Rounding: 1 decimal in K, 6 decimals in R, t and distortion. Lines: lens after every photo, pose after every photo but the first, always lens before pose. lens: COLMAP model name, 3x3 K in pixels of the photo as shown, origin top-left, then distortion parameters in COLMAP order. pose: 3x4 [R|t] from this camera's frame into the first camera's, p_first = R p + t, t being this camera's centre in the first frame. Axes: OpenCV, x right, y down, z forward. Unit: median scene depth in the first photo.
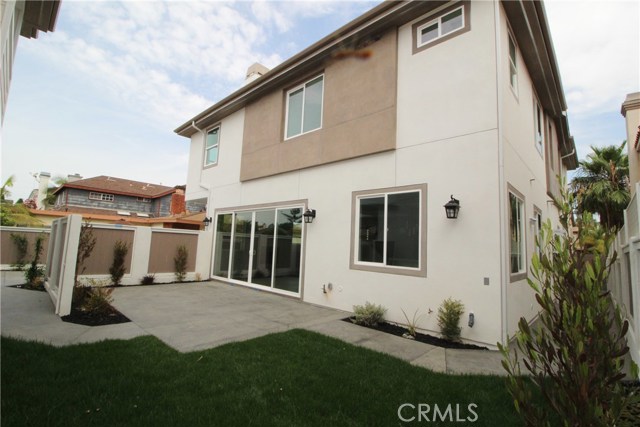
lens RADIAL K [[293.4, 0, 318.7], [0, 293.4, 216.5], [0, 0, 1]] dist [-0.014157, -0.004558]
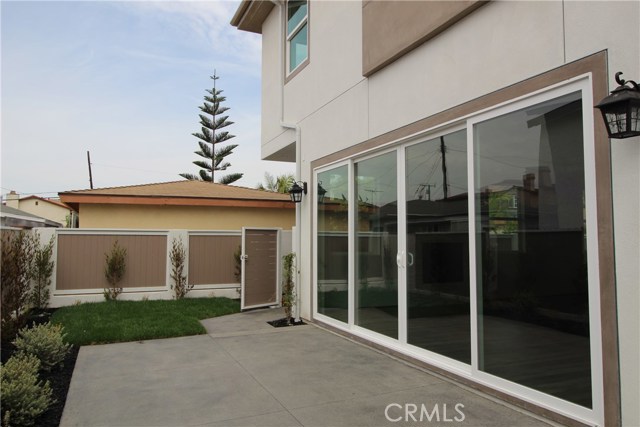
lens RADIAL K [[459.2, 0, 323.1], [0, 459.2, 211.9], [0, 0, 1]] dist [0.002191, 0.001451]
pose [[0.926983, -0.064150, -0.369576, -0.144409], [0.074522, 0.997123, 0.013841, 0.066285], [0.367625, -0.040372, 0.929097, 0.595953]]
